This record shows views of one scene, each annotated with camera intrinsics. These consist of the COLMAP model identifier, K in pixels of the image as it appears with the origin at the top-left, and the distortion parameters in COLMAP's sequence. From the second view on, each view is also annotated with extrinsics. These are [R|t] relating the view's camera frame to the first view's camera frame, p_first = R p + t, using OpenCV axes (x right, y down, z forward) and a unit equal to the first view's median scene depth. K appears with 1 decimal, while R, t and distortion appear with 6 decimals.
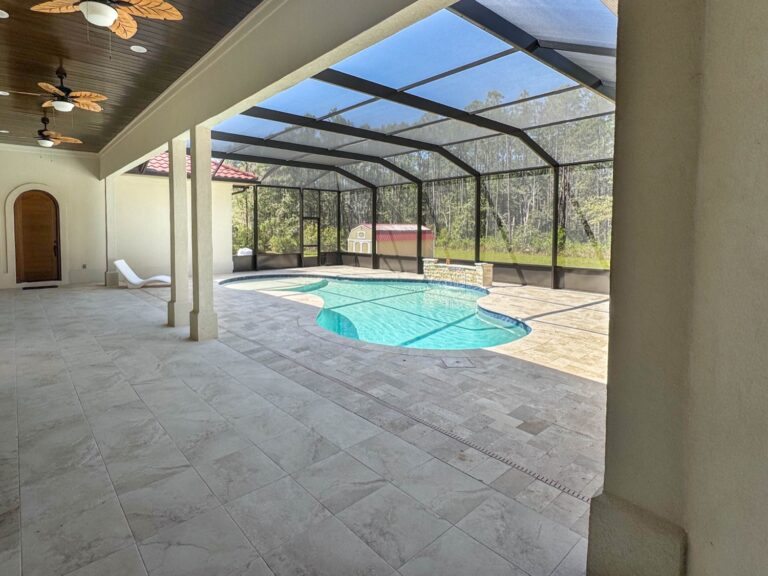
lens RADIAL K [[392.2, 0, 332.0], [0, 392.2, 247.9], [0, 0, 1]] dist [-0.004309, -0.000137]
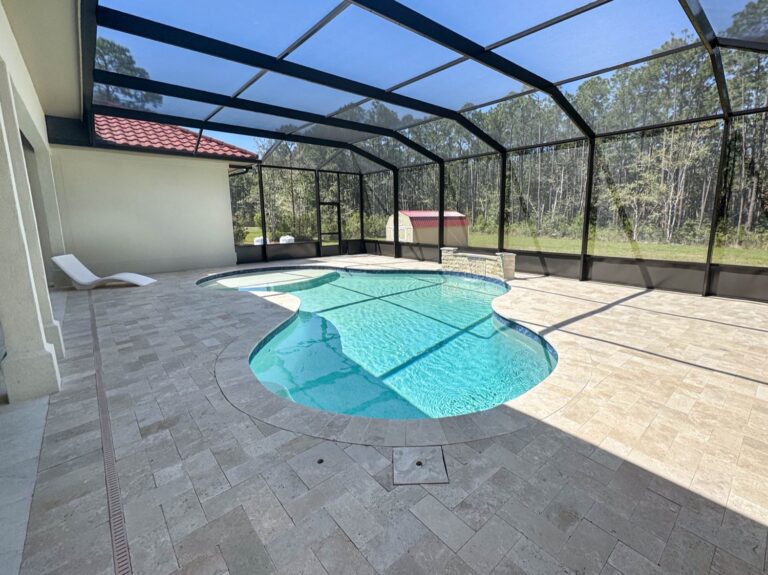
lens RADIAL K [[352.8, 0, 404.2], [0, 352.8, 275.5], [0, 0, 1]] dist [0.000067, -0.000553]
pose [[0.997886, -0.017538, 0.062579, 0.095812], [0.010052, 0.992963, 0.117995, -0.004555], [-0.064208, -0.117116, 0.991040, 0.196725]]
